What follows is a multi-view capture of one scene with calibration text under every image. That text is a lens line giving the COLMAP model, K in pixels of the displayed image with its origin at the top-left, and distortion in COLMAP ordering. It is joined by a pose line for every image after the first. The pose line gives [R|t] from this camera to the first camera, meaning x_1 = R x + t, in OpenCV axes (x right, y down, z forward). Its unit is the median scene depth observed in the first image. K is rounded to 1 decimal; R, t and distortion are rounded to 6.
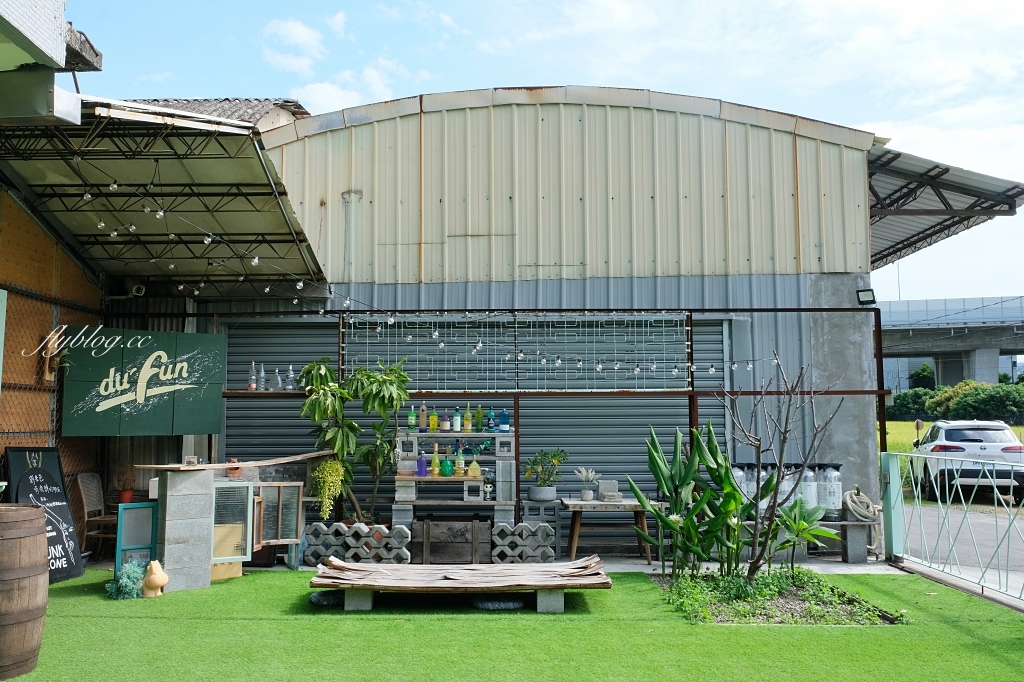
lens RADIAL K [[911.3, 0, 512.0], [0, 911.3, 341.0], [0, 0, 1]] dist [-0.008330, 0.004300]
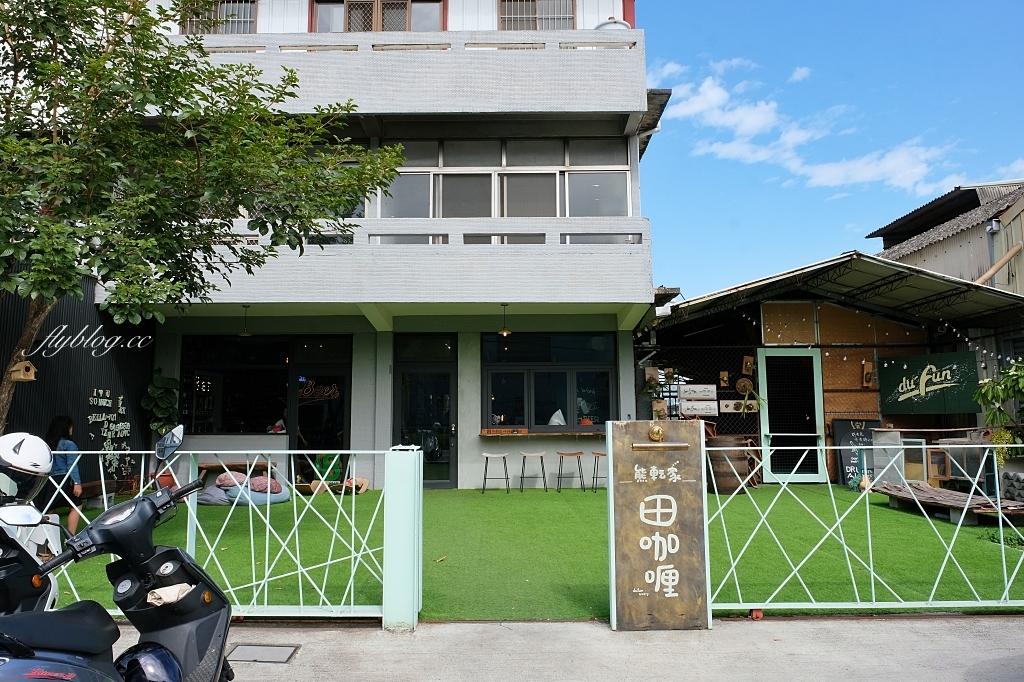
lens RADIAL K [[722.4, 0, 512.0], [0, 722.4, 341.0], [0, 0, 1]] dist [-0.003795, -0.003428]
pose [[-0.002569, -0.105523, -0.994414, 0.987735], [0.094091, 0.989980, -0.105296, 0.034724], [0.995560, -0.093836, 0.007385, 0.195374]]
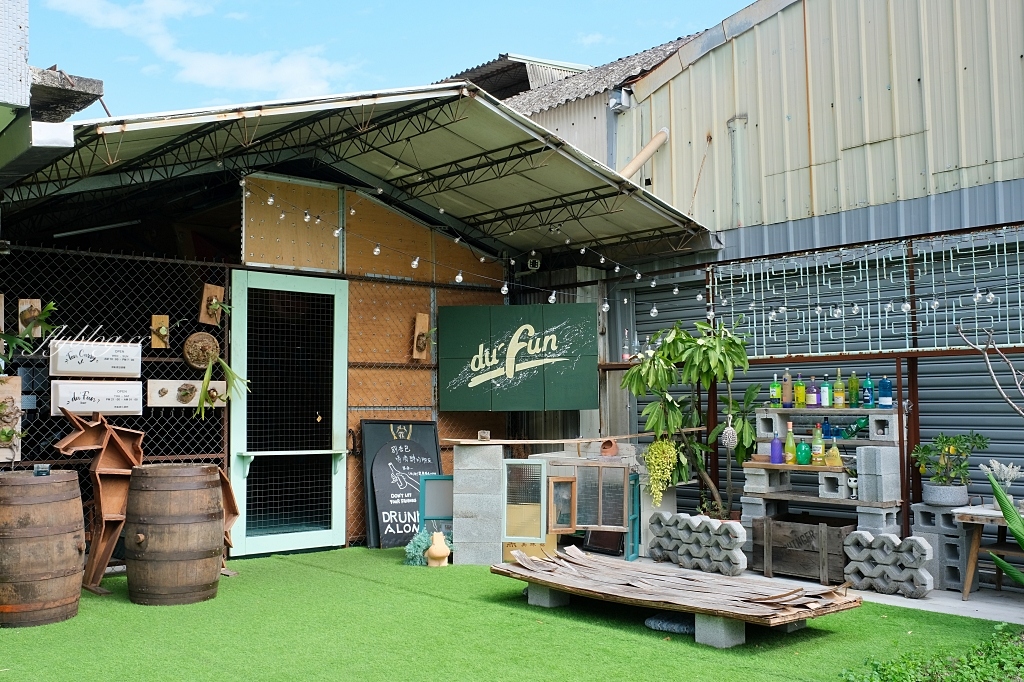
lens RADIAL K [[1039.8, 0, 512.0], [0, 1039.8, 341.0], [0, 0, 1]] dist [-0.042914, 0.021386]
pose [[0.658772, -0.047584, -0.750836, 0.439751], [0.069521, 0.997578, -0.002225, 0.029731], [0.749123, -0.050733, 0.660485, 0.247393]]
